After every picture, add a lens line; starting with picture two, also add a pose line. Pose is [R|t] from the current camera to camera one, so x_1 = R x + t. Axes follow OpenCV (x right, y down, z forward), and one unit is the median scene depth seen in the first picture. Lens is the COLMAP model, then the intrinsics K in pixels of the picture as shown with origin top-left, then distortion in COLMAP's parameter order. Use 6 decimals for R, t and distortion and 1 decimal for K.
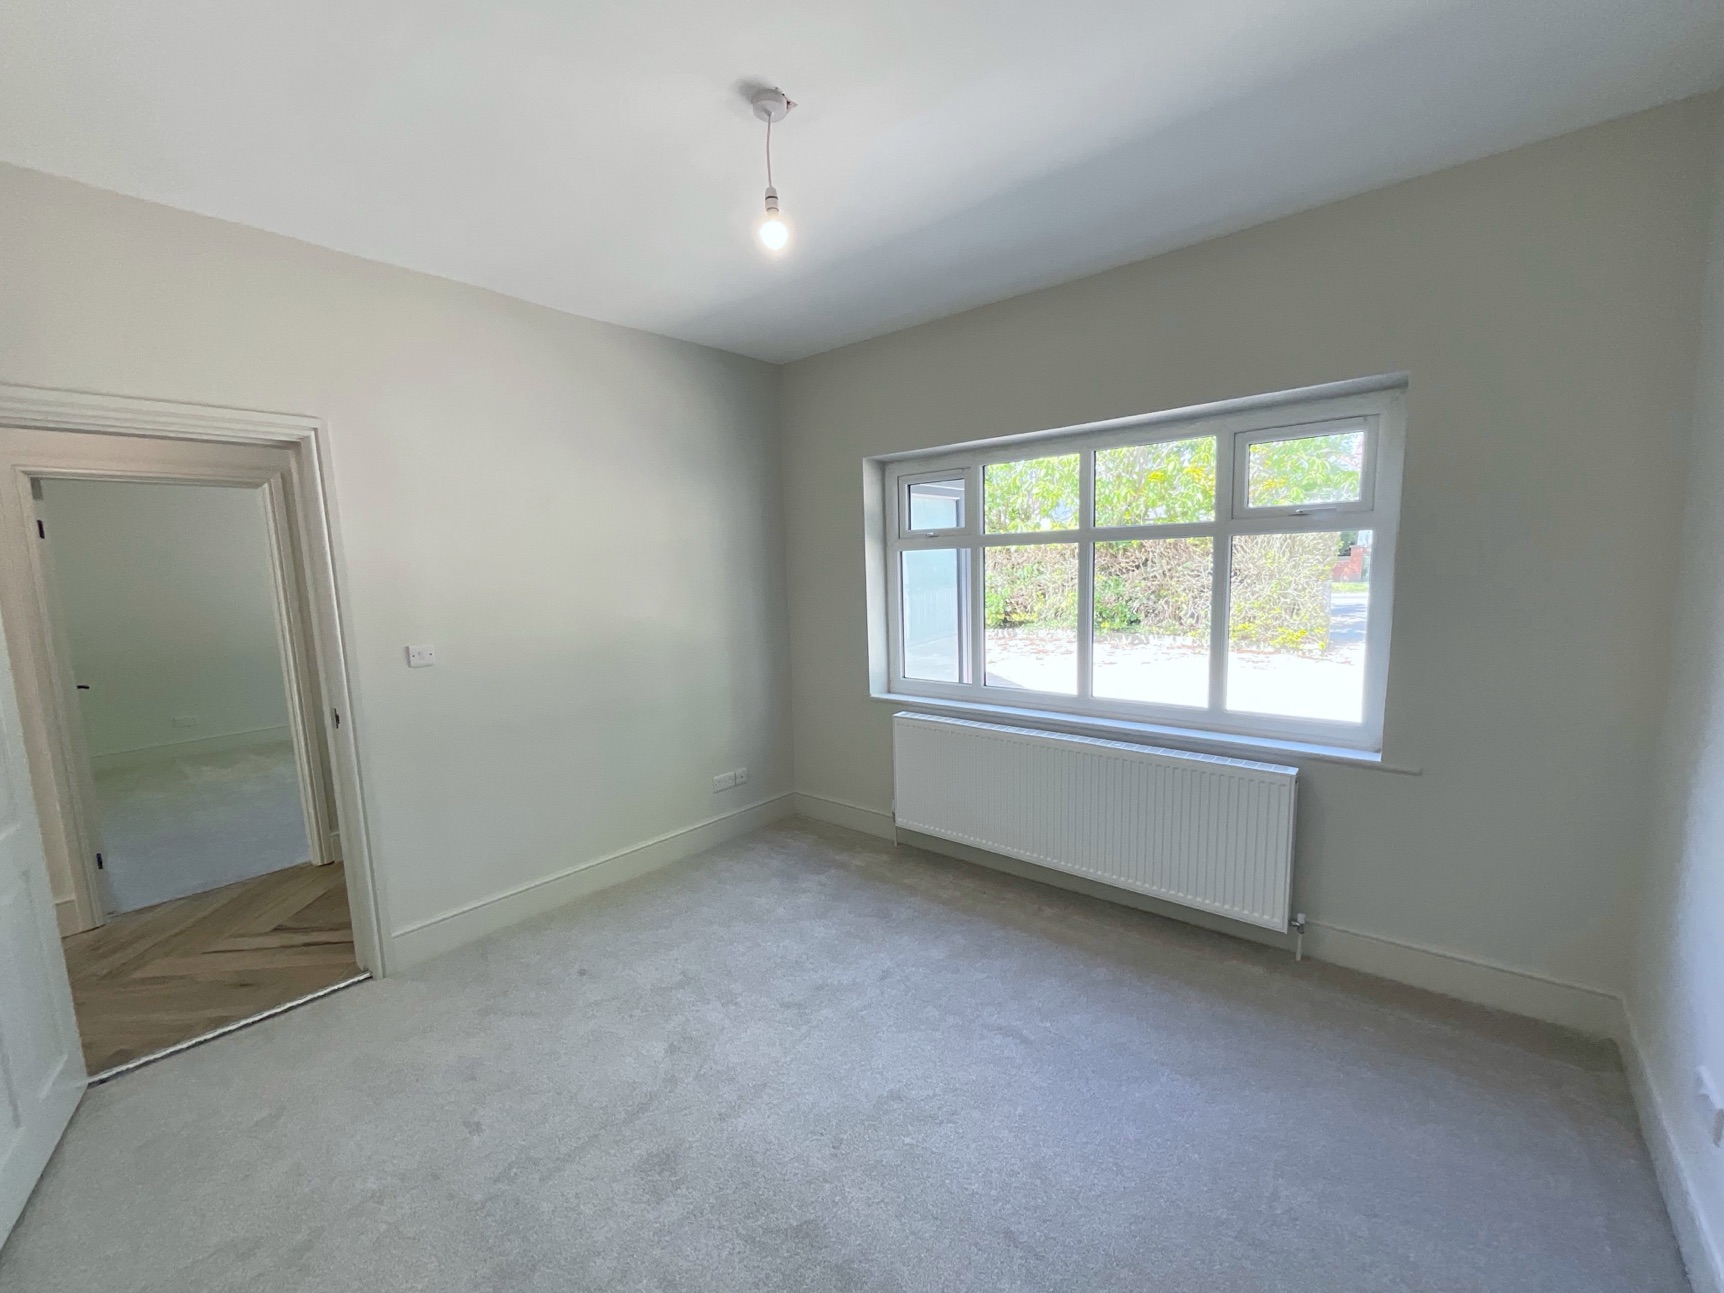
lens RADIAL K [[691.5, 0, 864.5], [0, 691.5, 648.2], [0, 0, 1]] dist [-0.013547, 0.005553]
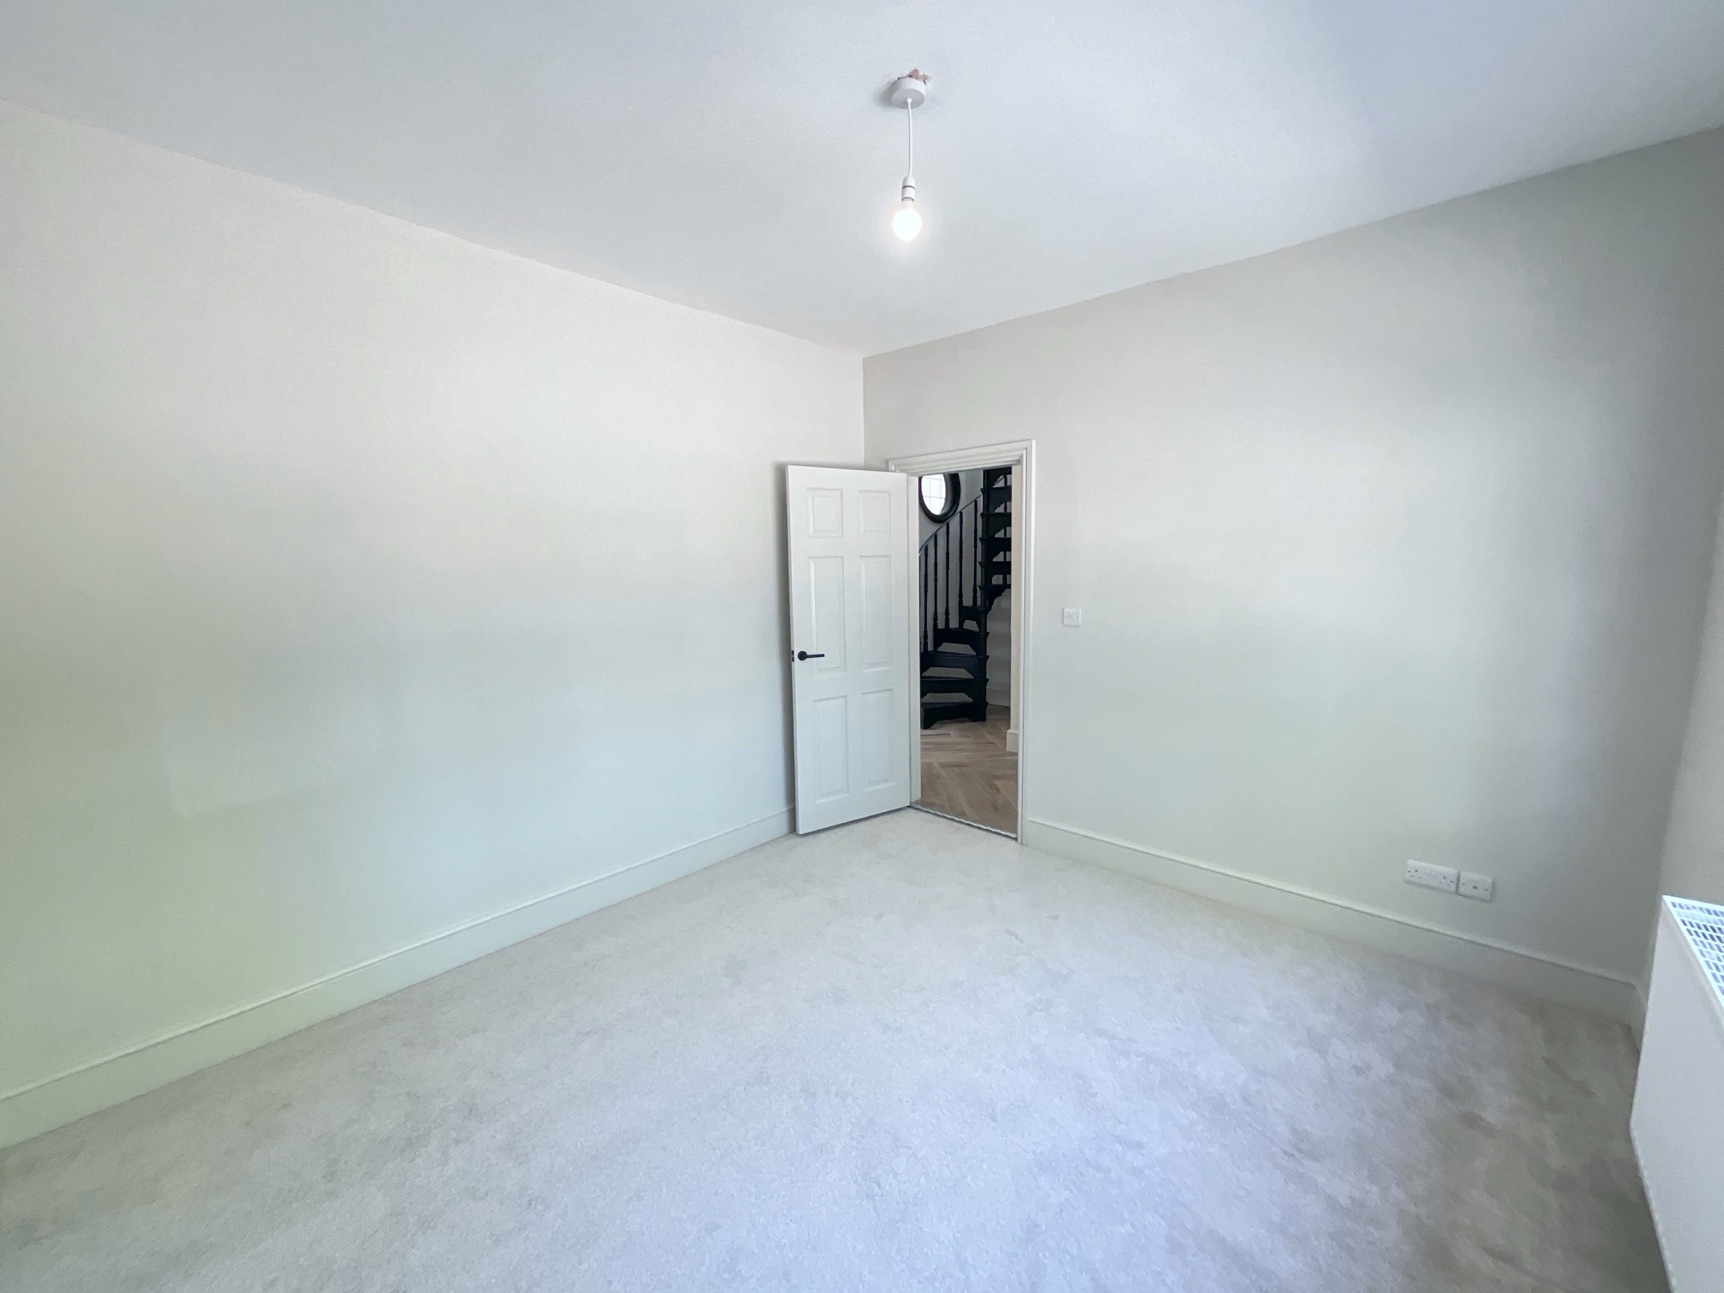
lens RADIAL K [[691.5, 0, 864.5], [0, 691.5, 648.2], [0, 0, 1]] dist [-0.013547, 0.005553]
pose [[-0.025869, 0.156129, -0.987398, 0.510303], [-0.109764, 0.981313, 0.158042, -0.076315], [0.993621, 0.112469, -0.008248, 0.542535]]
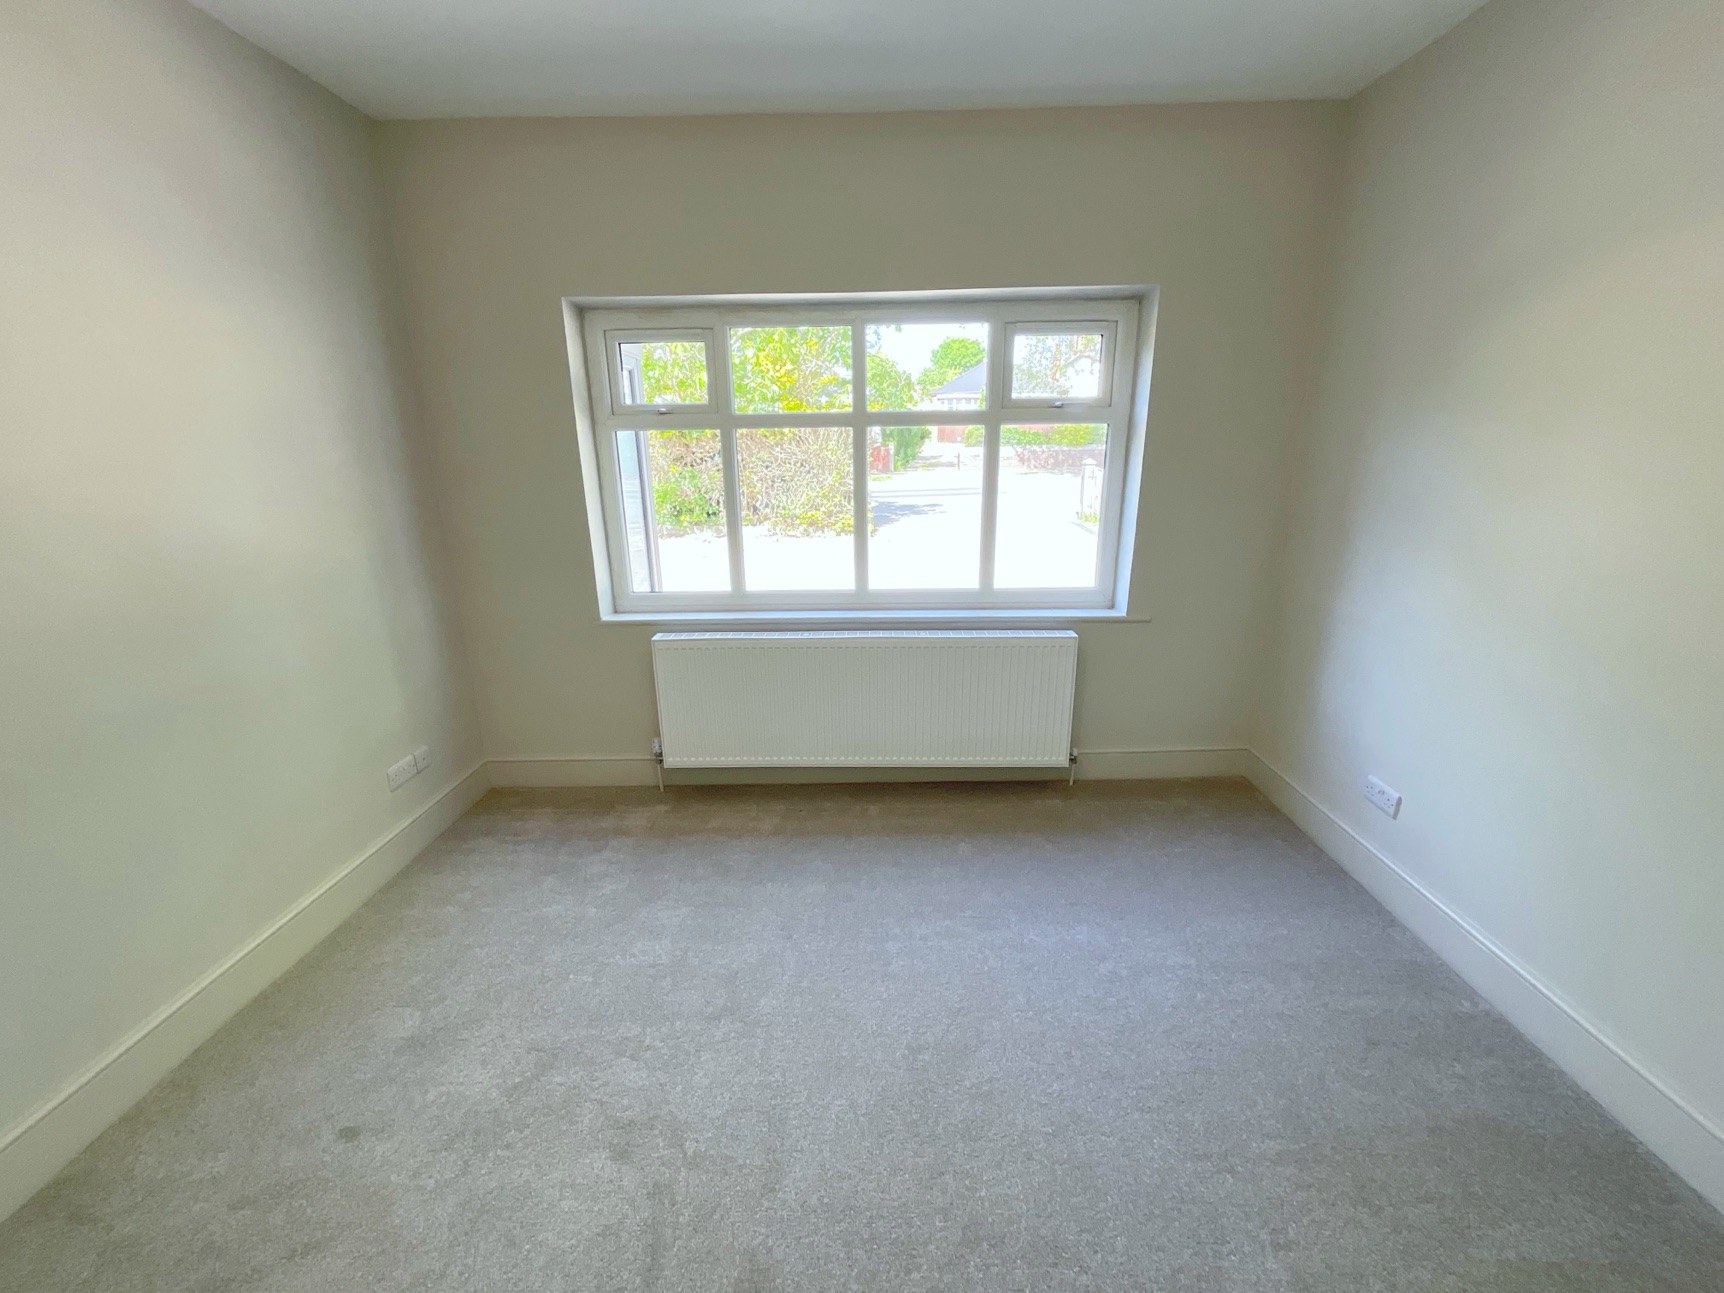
lens RADIAL K [[691.5, 0, 864.5], [0, 691.5, 648.2], [0, 0, 1]] dist [-0.013547, 0.005553]
pose [[0.777340, -0.158835, 0.608698, -0.291788], [0.065458, 0.982770, 0.172853, -0.019011], [-0.625666, -0.094522, 0.774344, 0.236078]]
